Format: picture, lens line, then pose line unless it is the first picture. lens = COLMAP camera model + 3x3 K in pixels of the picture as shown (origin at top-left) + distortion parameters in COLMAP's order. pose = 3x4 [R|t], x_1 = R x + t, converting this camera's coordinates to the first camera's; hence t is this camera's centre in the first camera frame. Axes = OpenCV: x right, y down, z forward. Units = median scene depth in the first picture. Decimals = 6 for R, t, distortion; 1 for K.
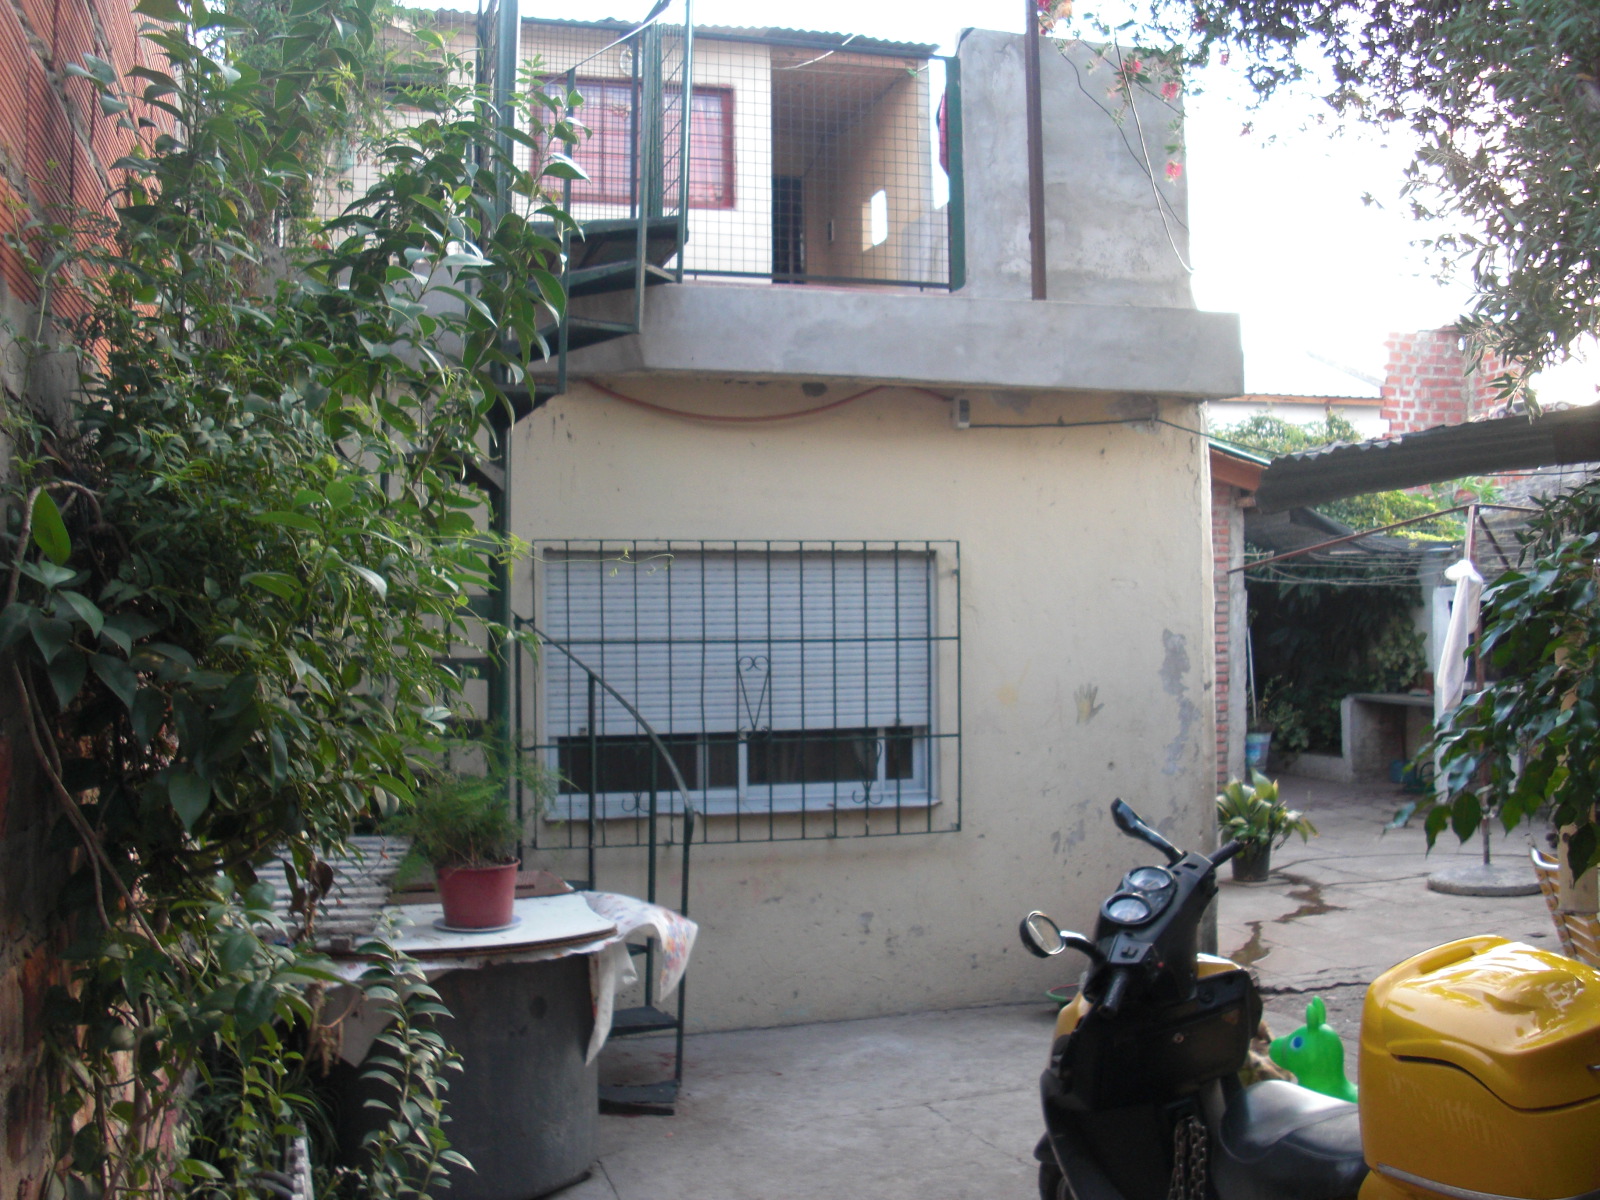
lens RADIAL K [[1676.0, 0, 802.5], [0, 1676.0, 600.4], [0, 0, 1]] dist [-0.072058, 0.000000]
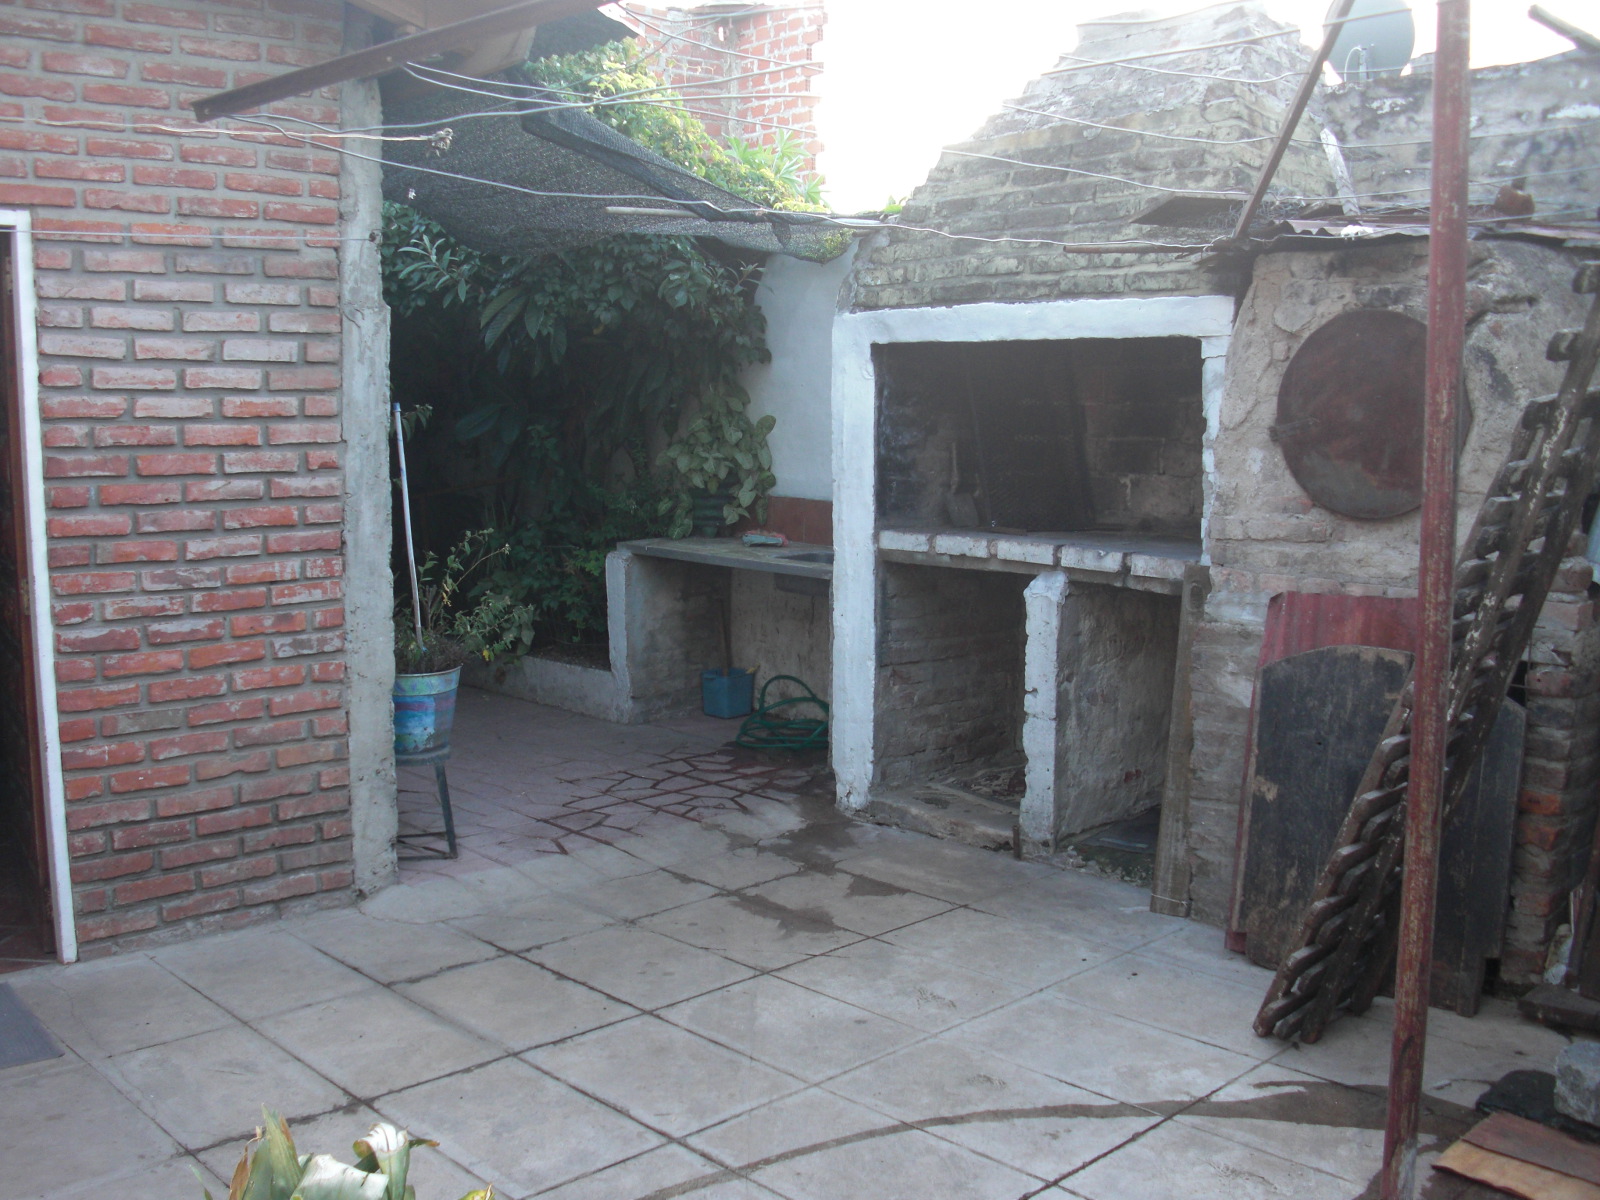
lens RADIAL K [[1676.0, 0, 801.2], [0, 1676.0, 601.6], [0, 0, 1]] dist [-0.072058, 0.000000]
pose [[0.894972, -0.047925, 0.443540, 0.158636], [-0.010159, 0.991766, 0.127659, 0.010491], [-0.446006, -0.118757, 0.887116, 0.544538]]
